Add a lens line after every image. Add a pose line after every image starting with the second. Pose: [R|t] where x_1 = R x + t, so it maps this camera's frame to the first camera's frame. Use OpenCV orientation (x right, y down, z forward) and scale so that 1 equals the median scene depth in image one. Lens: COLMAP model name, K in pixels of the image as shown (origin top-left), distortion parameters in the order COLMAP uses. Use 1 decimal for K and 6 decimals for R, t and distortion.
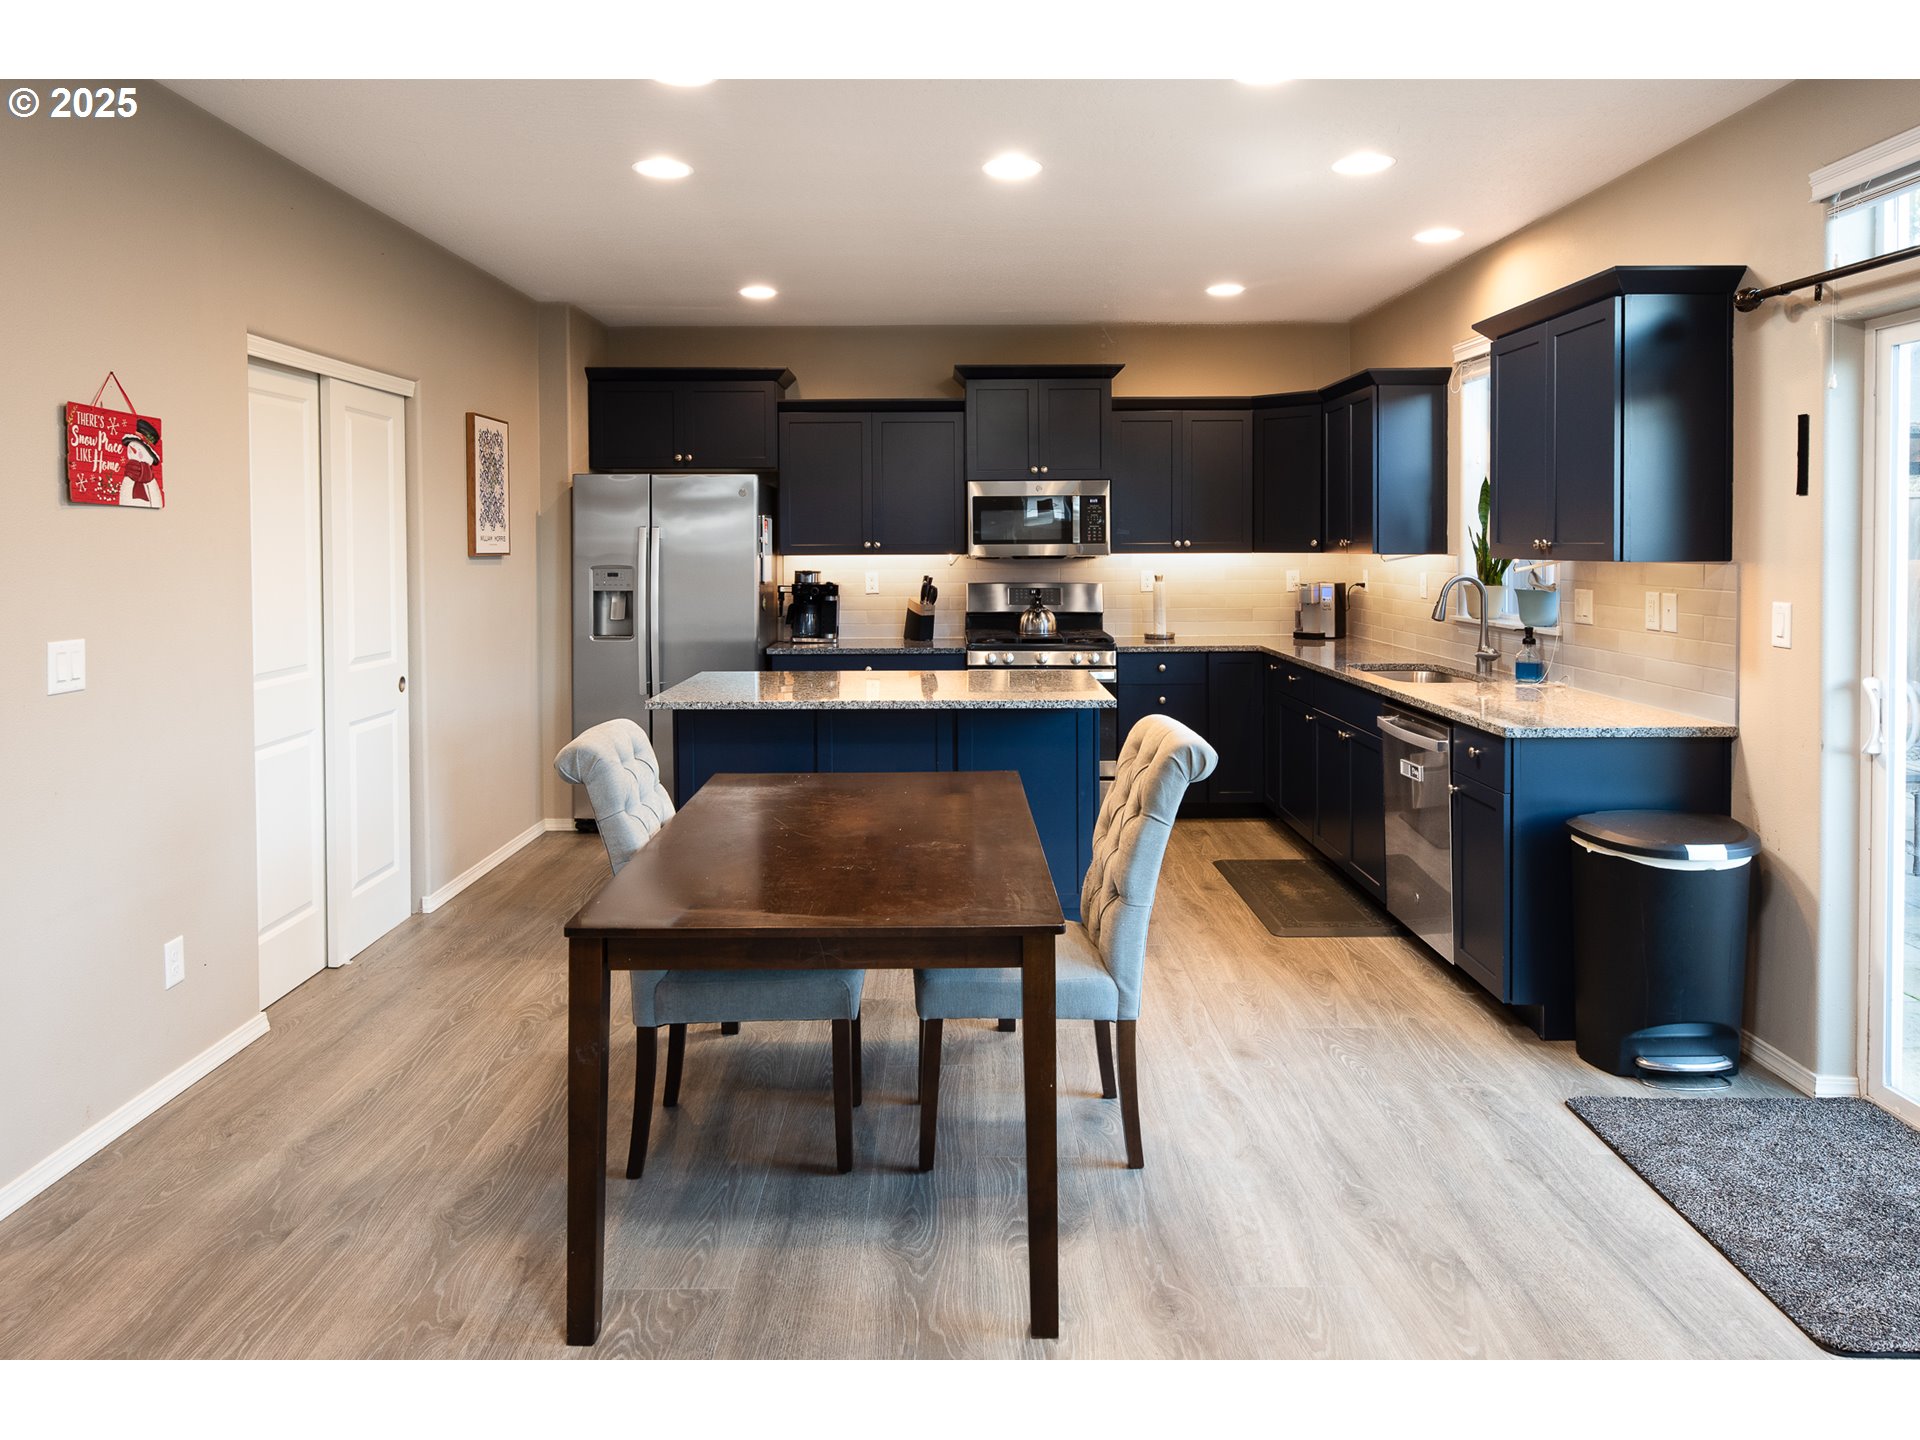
lens RADIAL K [[1375.9, 0, 1015.1], [0, 1375.9, 571.3], [0, 0, 1]] dist [0.007120, -0.000217]
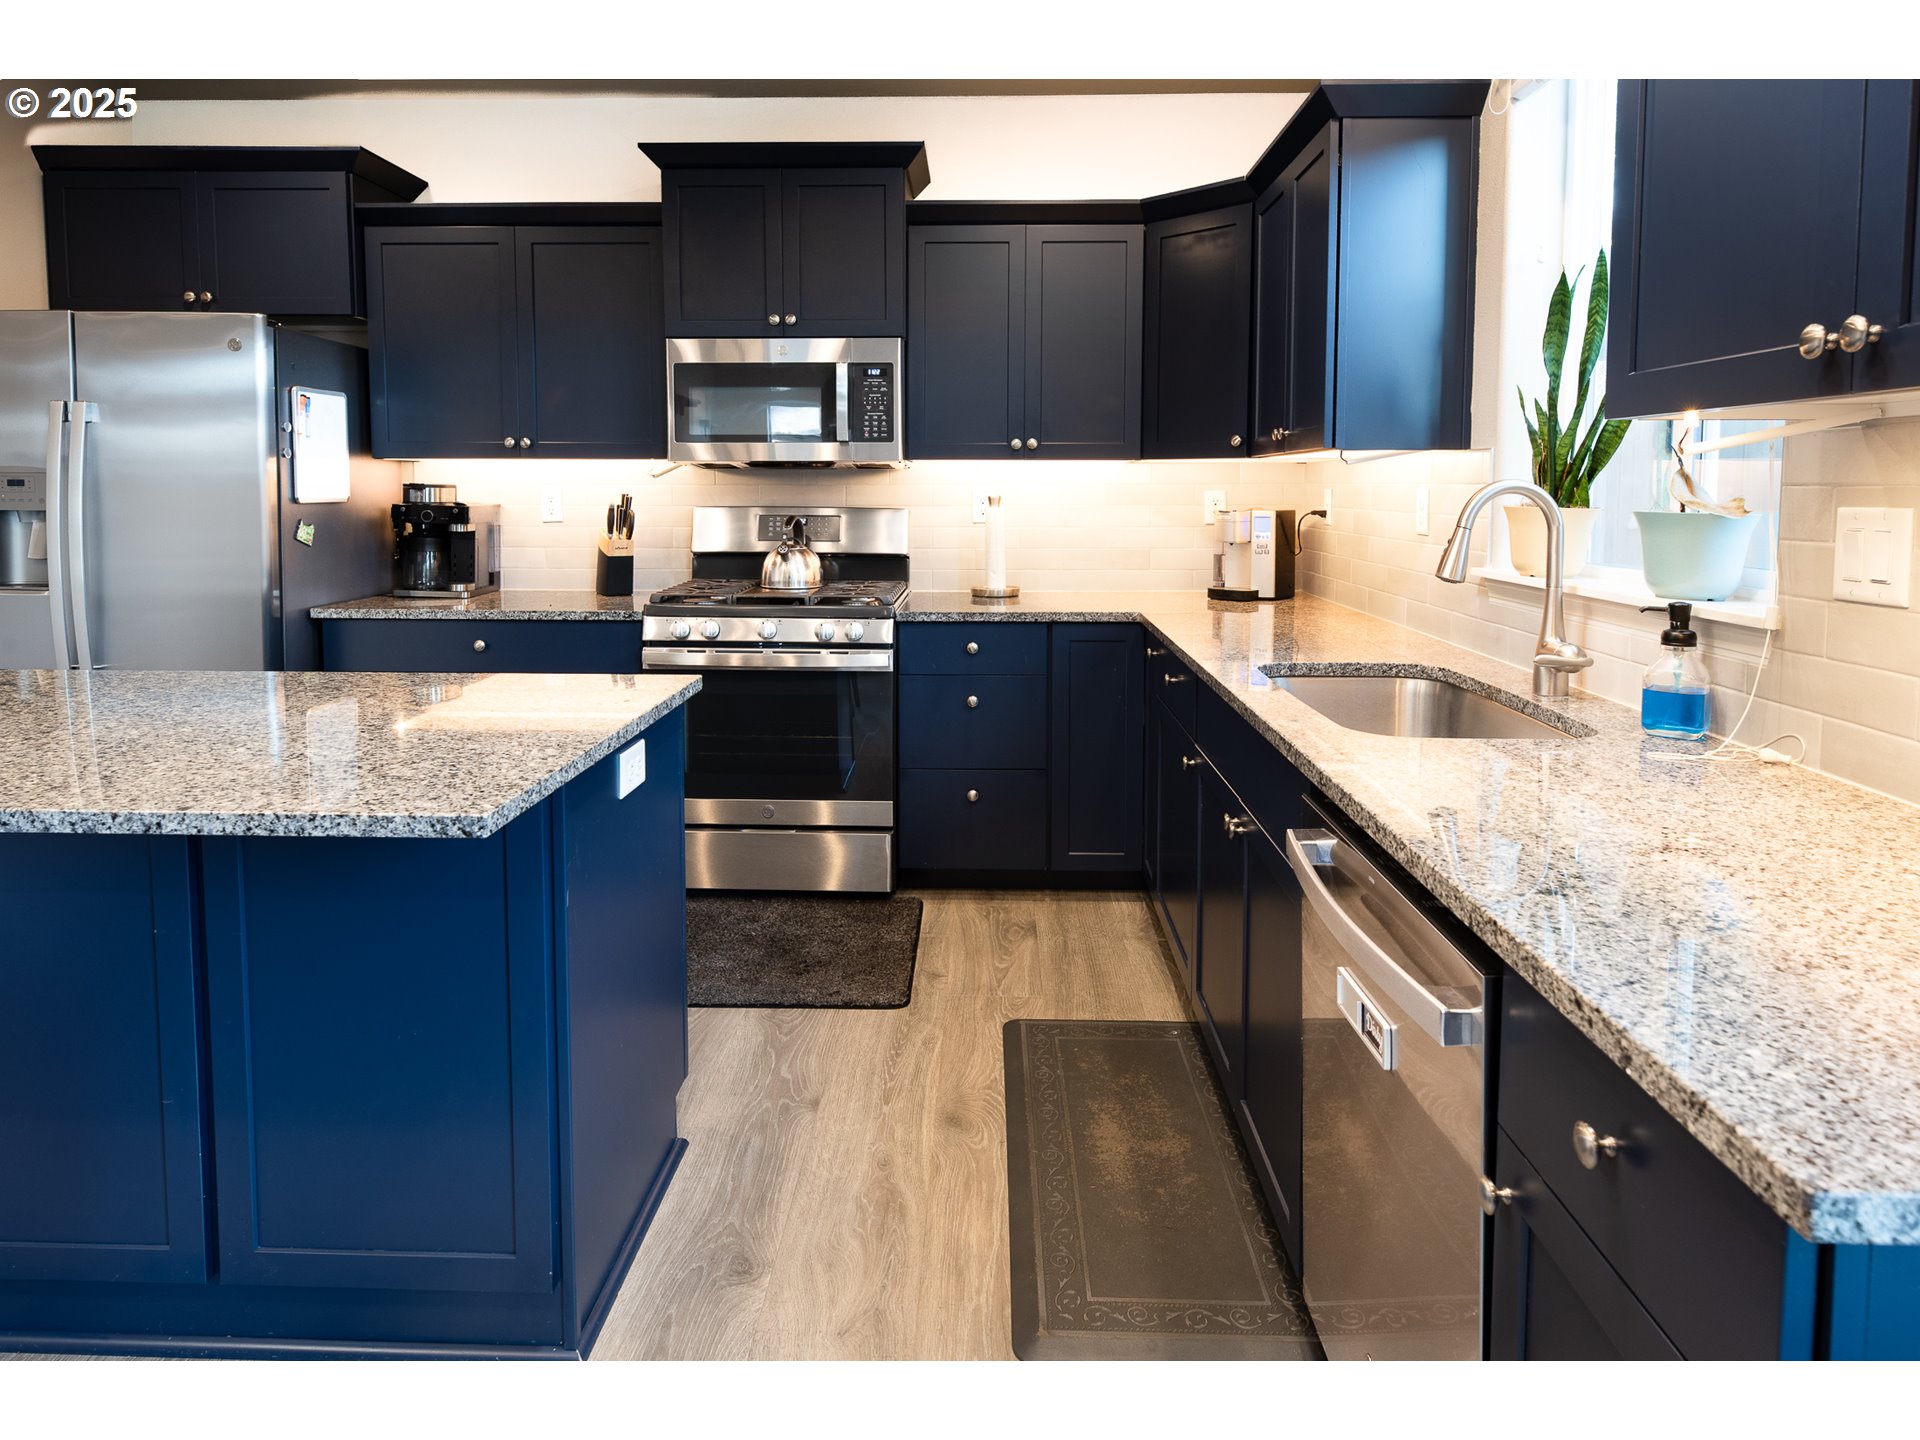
lens RADIAL K [[1148.5, 0, 1000.7], [0, 1148.5, 568.9], [0, 0, 1]] dist [0.020077, -0.004122]
pose [[0.997530, 0.010513, -0.069456, 0.153536], [-0.007312, 0.998907, 0.046171, 0.012565], [0.069865, -0.045550, 0.996516, 0.504545]]
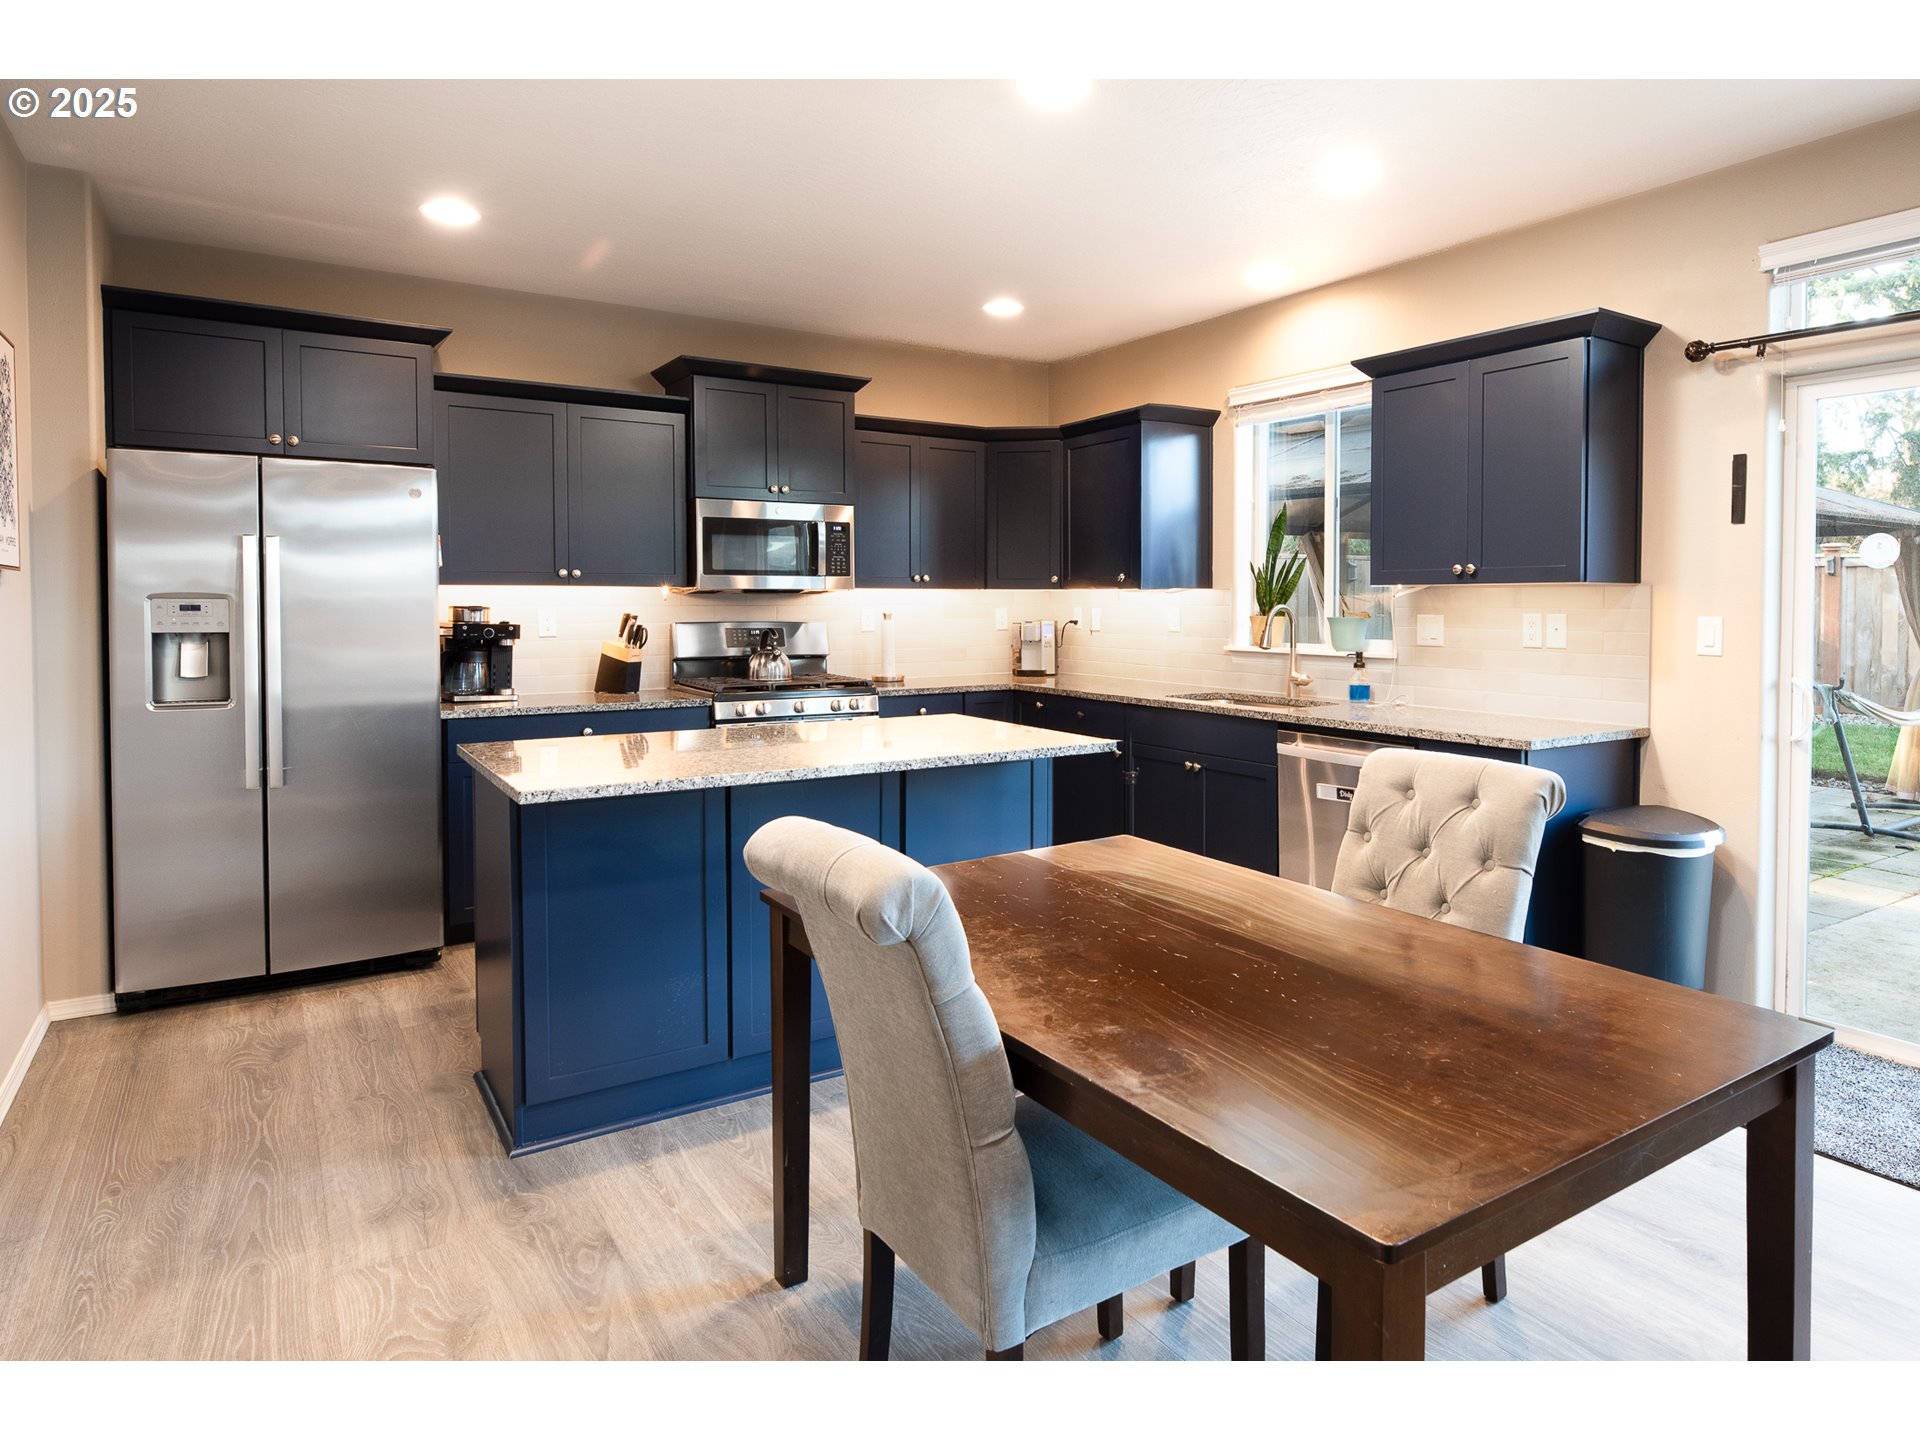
lens RADIAL K [[1195.4, 0, 1131.3], [0, 1195.4, 632.2], [0, 0, 1]] dist [-0.003244, -0.004701]
pose [[0.810600, -0.010297, 0.585510, -0.247320], [0.010369, 0.999941, 0.003230, 0.015802], [-0.585508, 0.003452, 0.810659, 0.270821]]
